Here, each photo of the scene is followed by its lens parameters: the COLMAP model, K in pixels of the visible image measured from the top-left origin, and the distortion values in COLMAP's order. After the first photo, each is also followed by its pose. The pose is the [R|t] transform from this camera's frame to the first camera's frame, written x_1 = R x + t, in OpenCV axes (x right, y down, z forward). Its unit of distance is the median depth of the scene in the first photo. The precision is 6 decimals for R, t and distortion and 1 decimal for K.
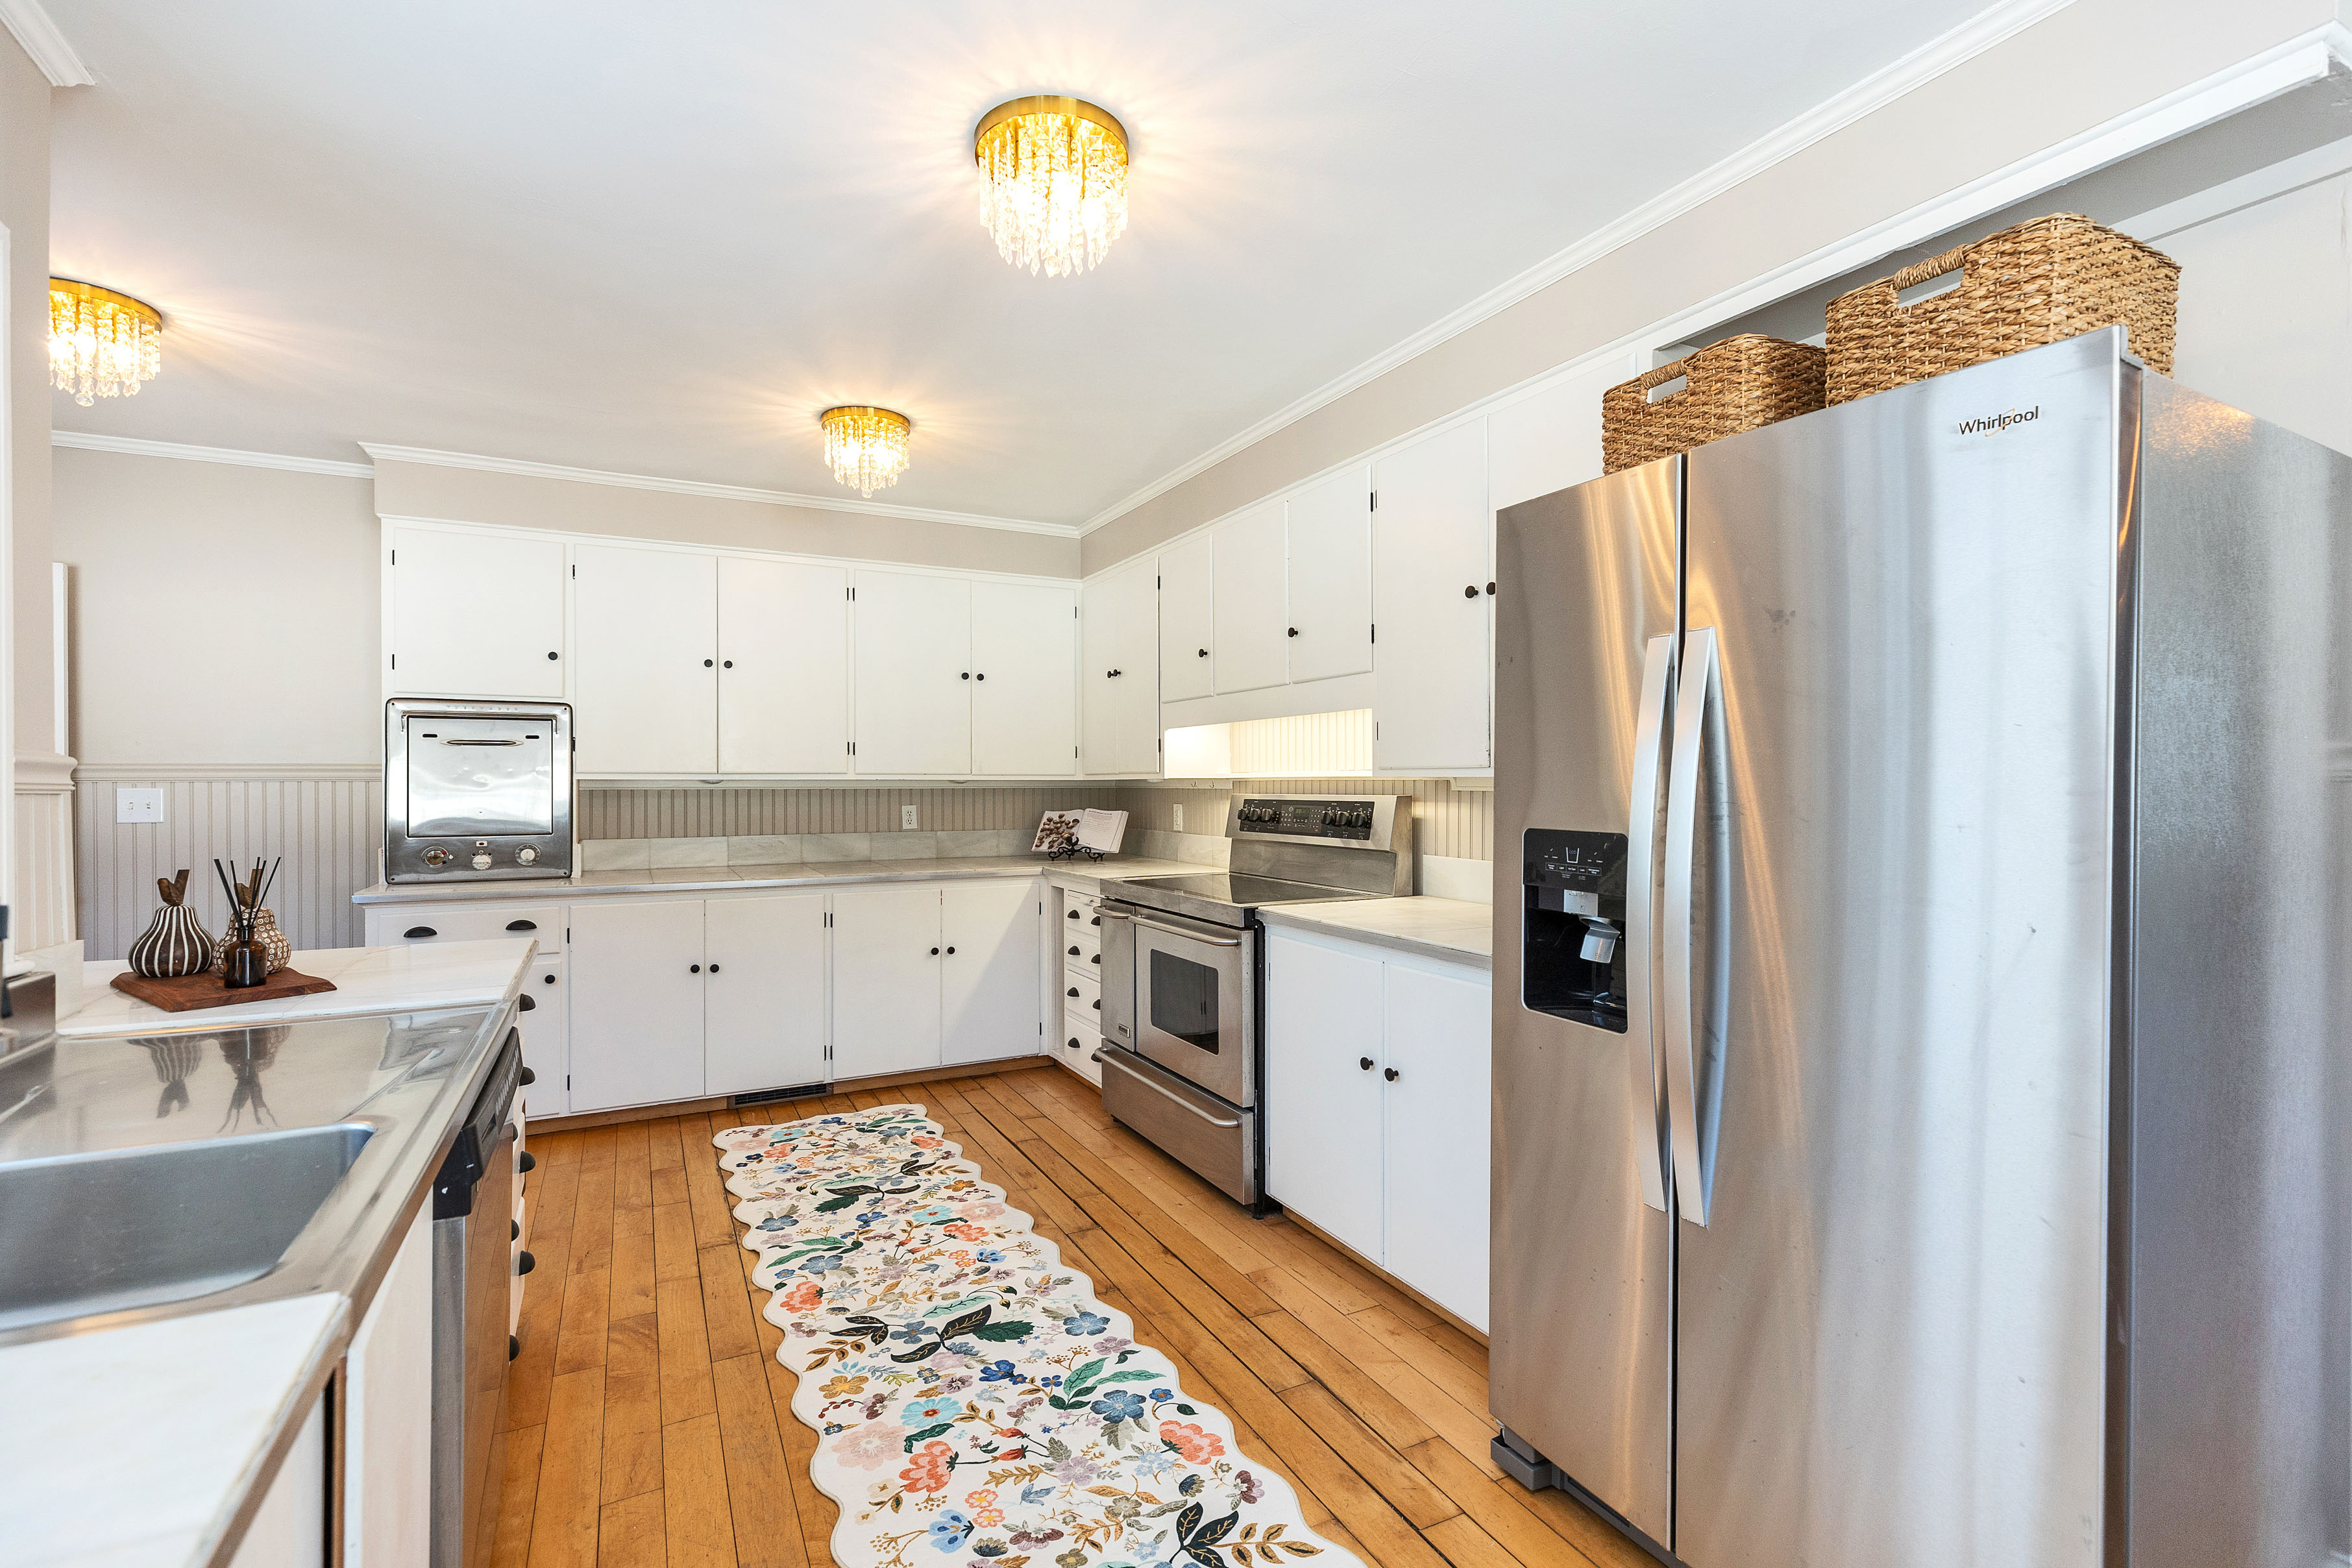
lens RADIAL K [[1048.7, 0, 1170.9], [0, 1048.7, 786.2], [0, 0, 1]] dist [0.001528, -0.000368]
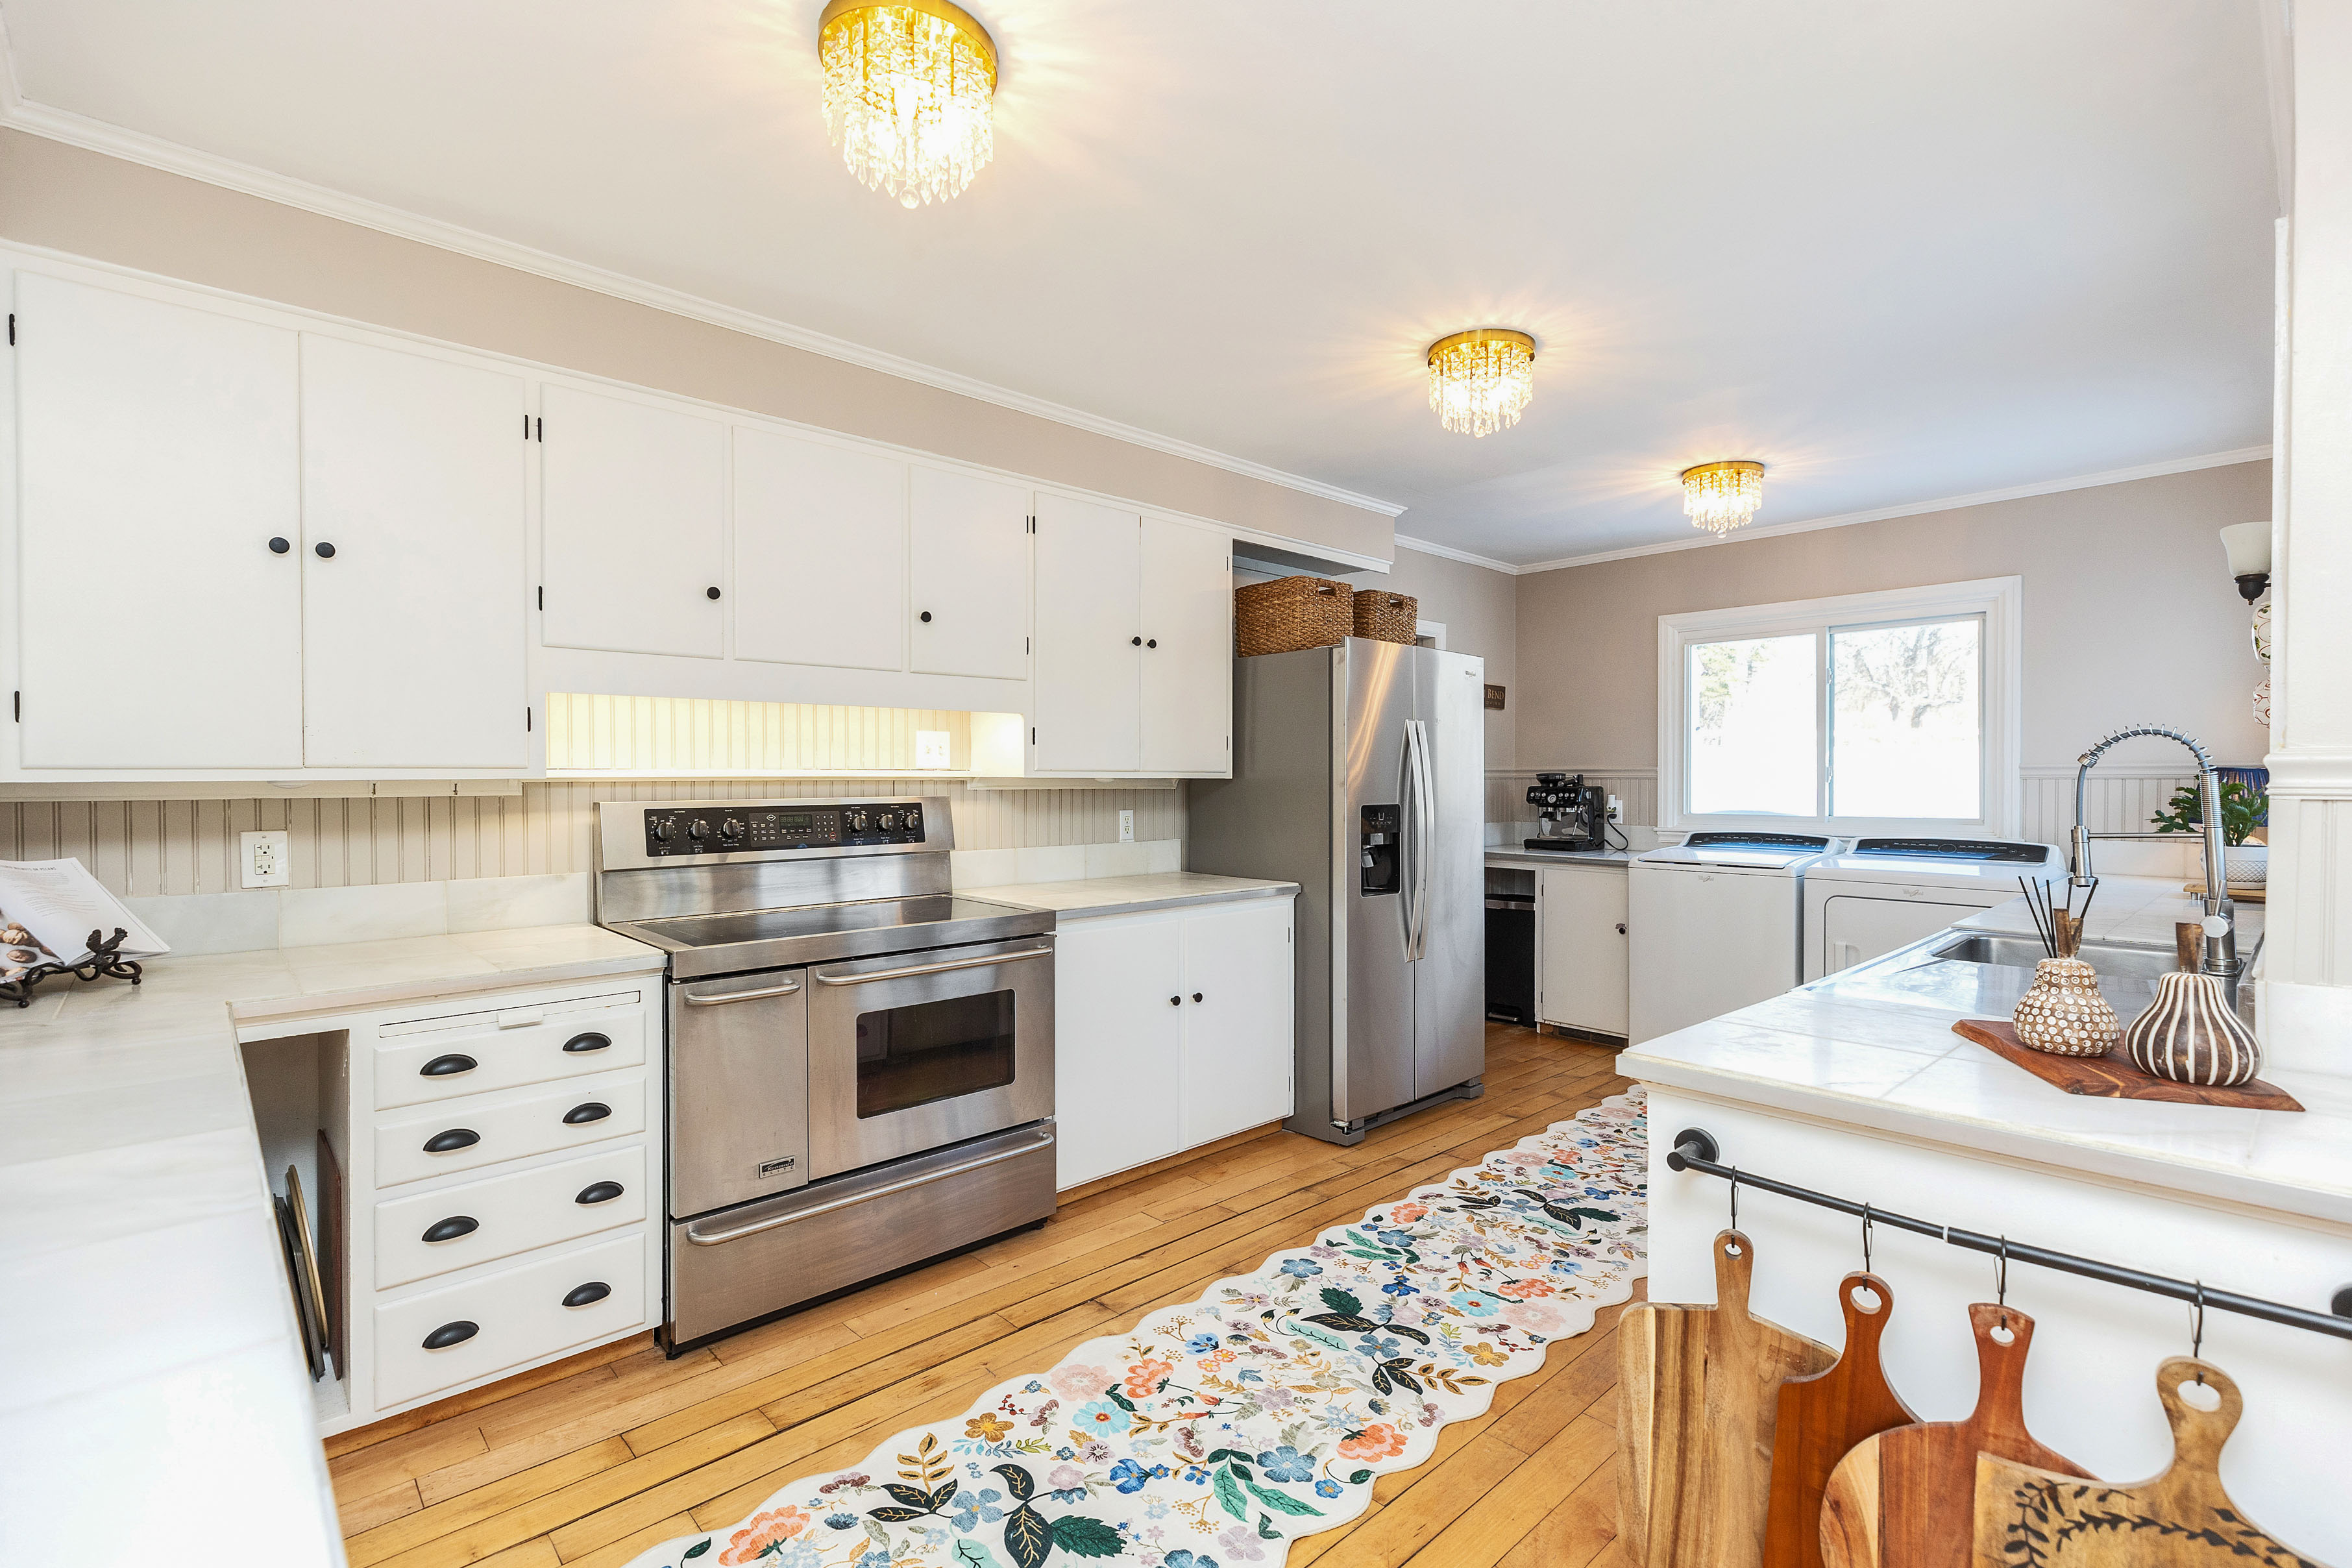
lens RADIAL K [[1061.8, 0, 1176.0], [0, 1061.8, 784.0], [0, 0, 1]] dist [0.001975, 0.000454]
pose [[-0.265680, -0.004418, 0.964051, -0.885013], [0.006210, 0.999961, 0.006294, -0.007825], [-0.964041, 0.007659, -0.265642, 1.112252]]
